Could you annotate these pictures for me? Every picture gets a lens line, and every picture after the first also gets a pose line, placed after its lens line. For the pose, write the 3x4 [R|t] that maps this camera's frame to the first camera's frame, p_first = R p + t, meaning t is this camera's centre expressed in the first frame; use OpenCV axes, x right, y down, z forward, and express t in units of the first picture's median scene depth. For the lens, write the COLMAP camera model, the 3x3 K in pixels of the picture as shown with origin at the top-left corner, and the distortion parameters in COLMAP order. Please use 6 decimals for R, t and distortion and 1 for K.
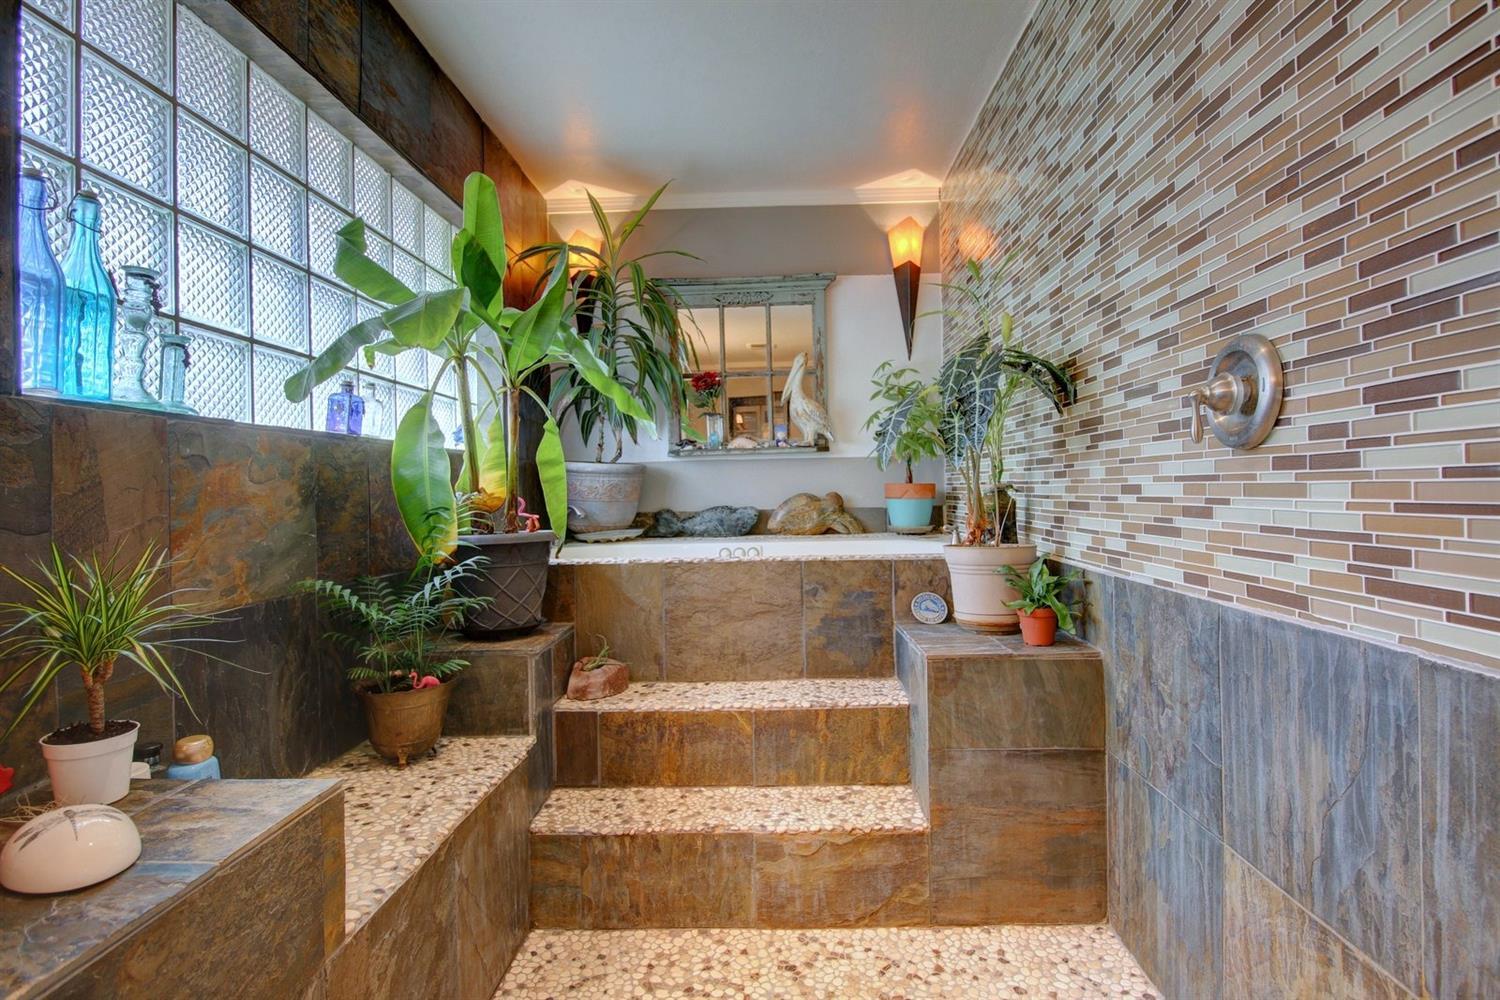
lens RADIAL K [[722.4, 0, 750.3], [0, 722.4, 497.3], [0, 0, 1]] dist [-0.005682, -0.006684]
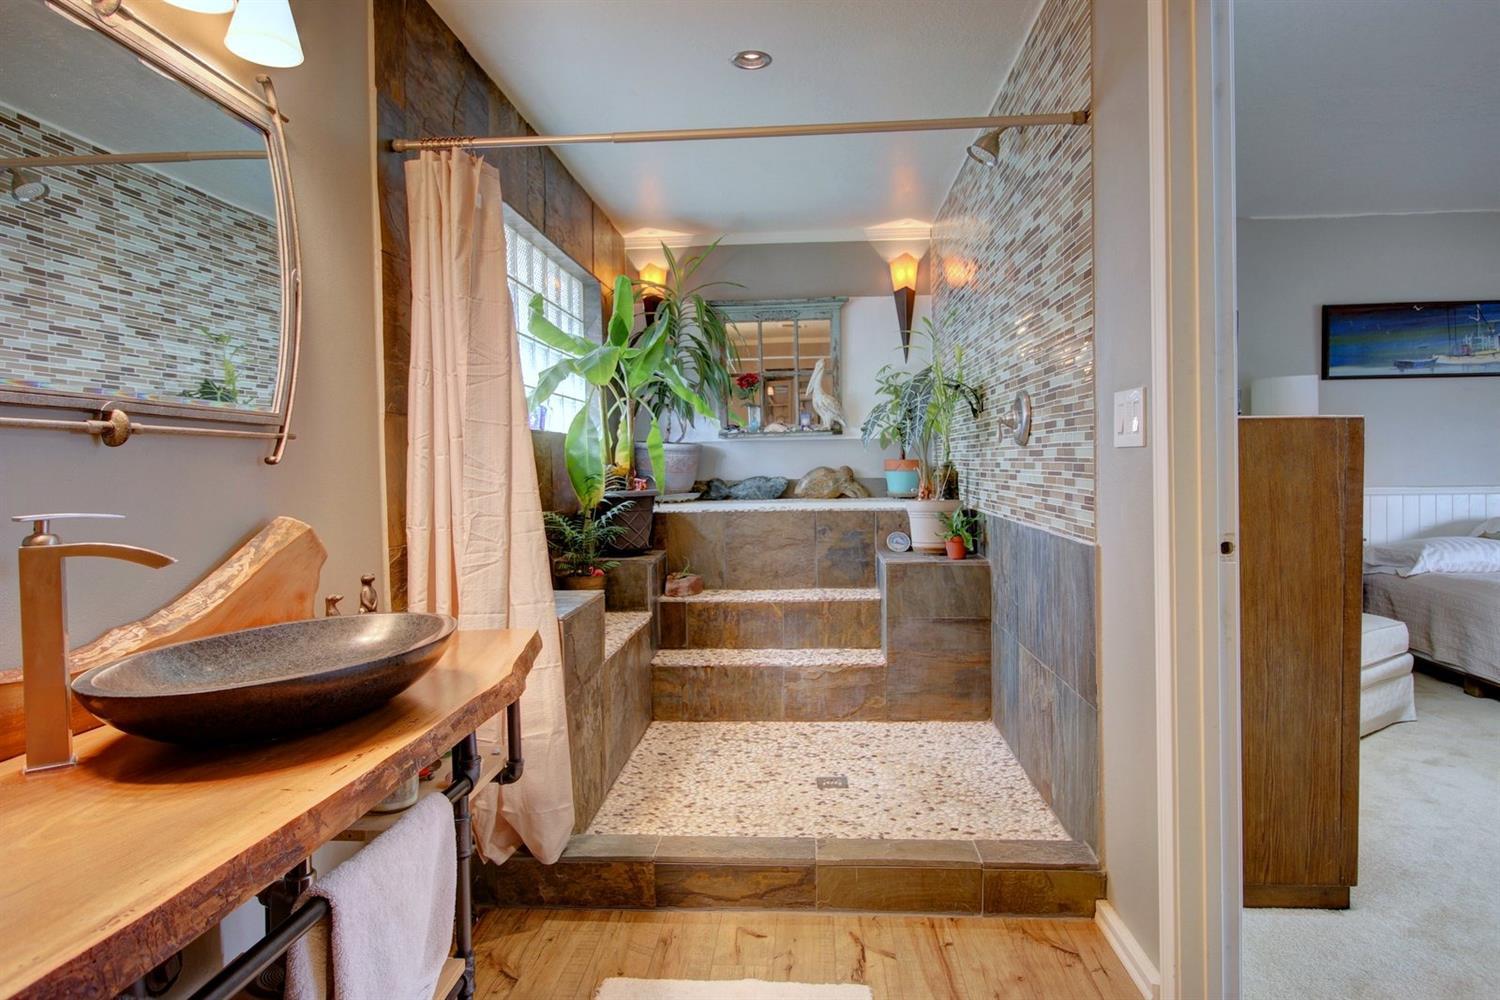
lens RADIAL K [[897.8, 0, 754.4], [0, 897.8, 497.2], [0, 0, 1]] dist [-0.002761, -0.000741]
pose [[0.999603, 0.005705, -0.027575, -0.006157], [-0.004921, 0.999584, 0.028433, 0.006436], [0.027726, -0.028286, 0.999215, -0.975079]]
